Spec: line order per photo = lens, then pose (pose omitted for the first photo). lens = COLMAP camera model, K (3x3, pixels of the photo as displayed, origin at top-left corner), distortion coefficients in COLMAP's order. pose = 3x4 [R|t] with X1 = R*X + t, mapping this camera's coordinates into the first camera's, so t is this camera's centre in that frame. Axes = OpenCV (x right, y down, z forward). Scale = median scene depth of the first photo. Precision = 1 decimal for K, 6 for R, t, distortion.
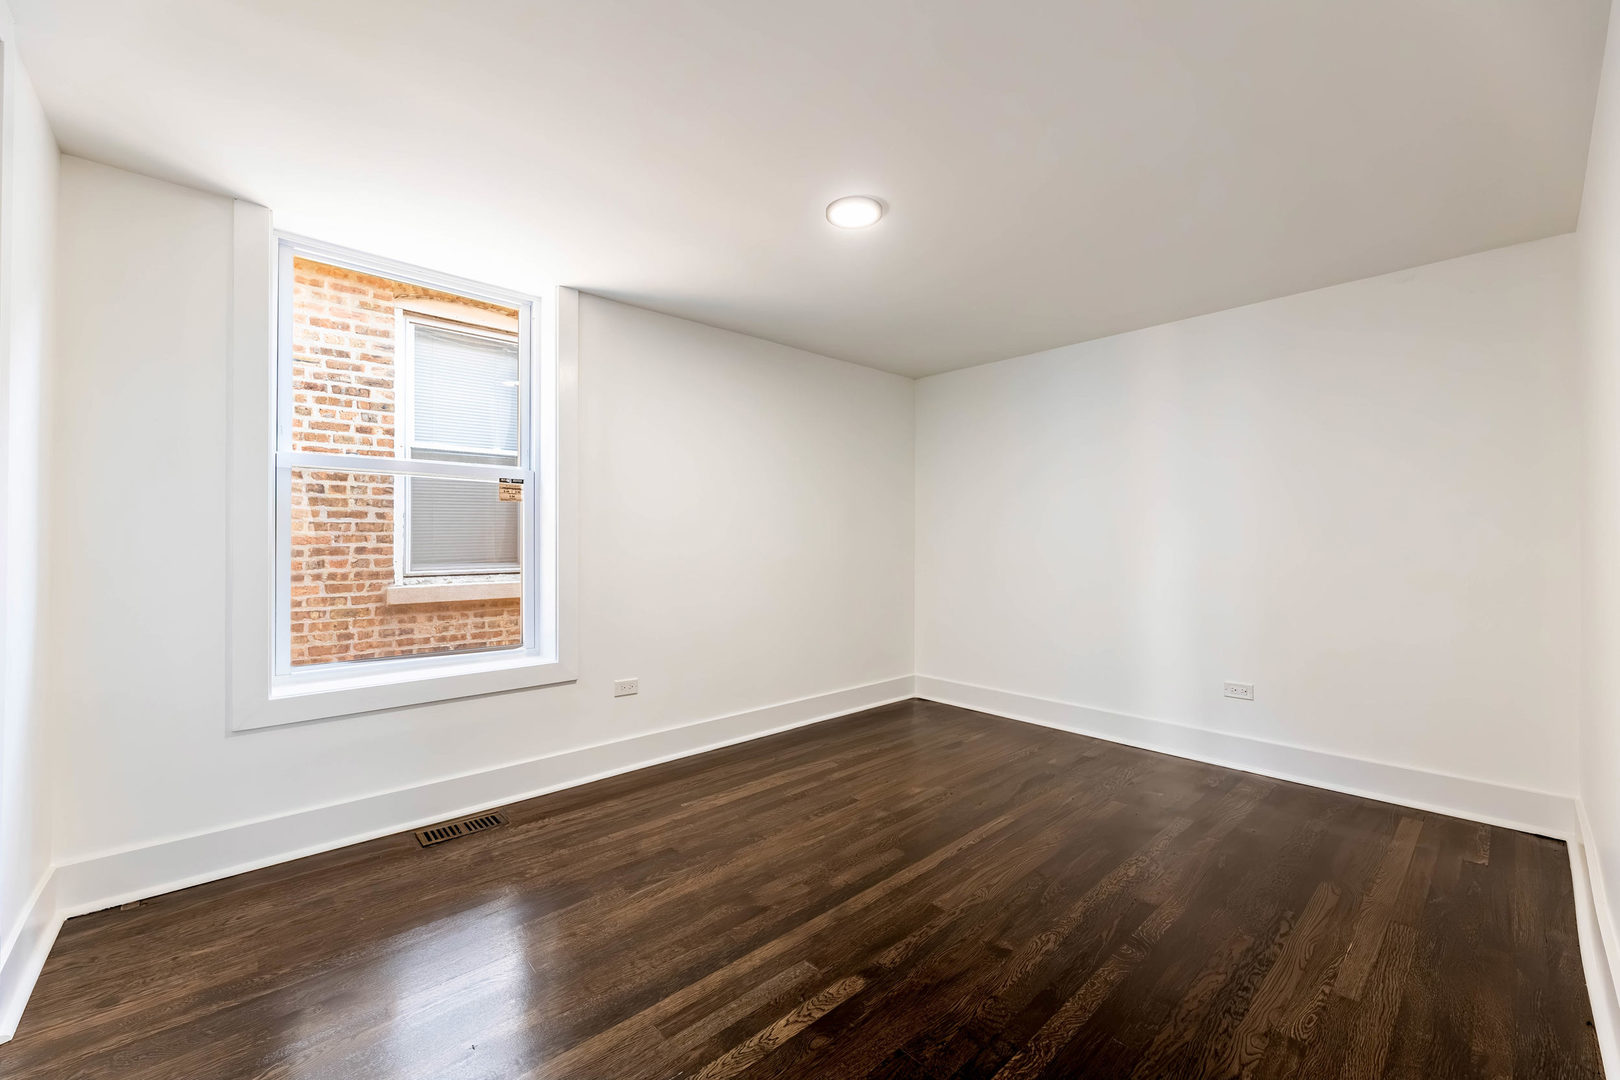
lens RADIAL K [[653.7, 0, 801.4], [0, 653.7, 537.1], [0, 0, 1]] dist [-0.002865, -0.000058]
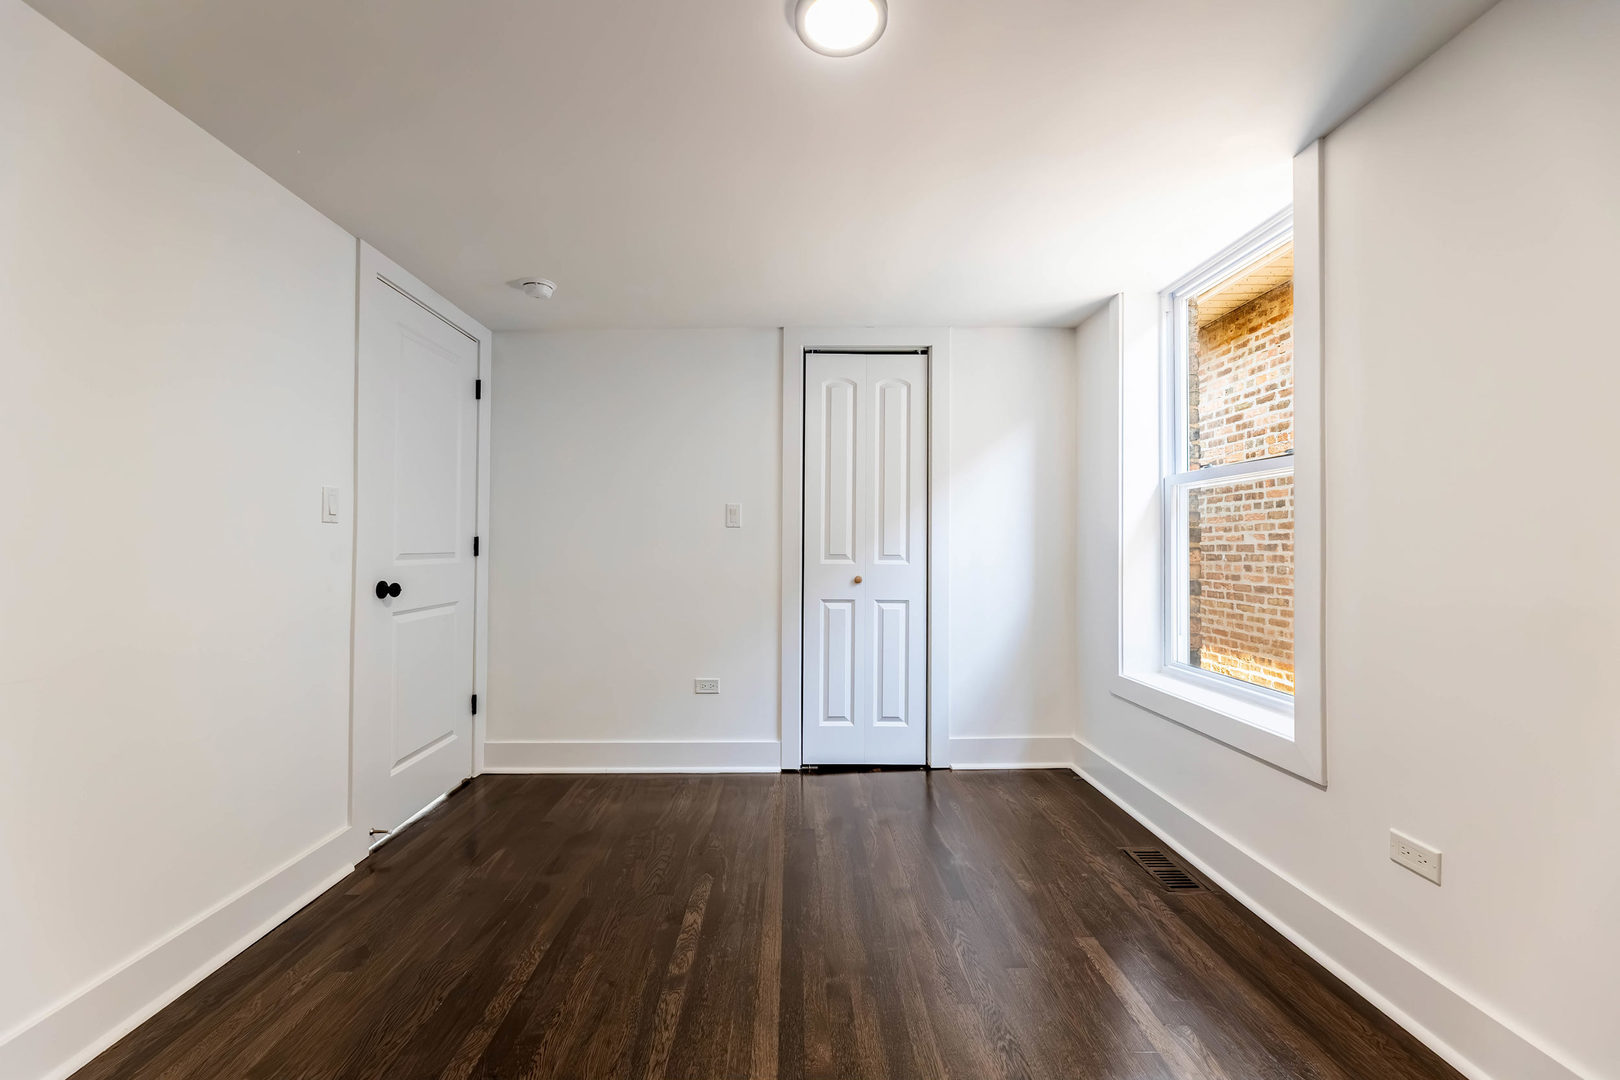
lens RADIAL K [[653.7, 0, 806.8], [0, 653.7, 544.4], [0, 0, 1]] dist [-0.002865, -0.000058]
pose [[-0.653924, -0.004756, -0.756545, 0.715936], [0.004091, 0.999943, -0.009822, 0.000355], [0.756549, -0.009518, -0.653867, 1.759829]]
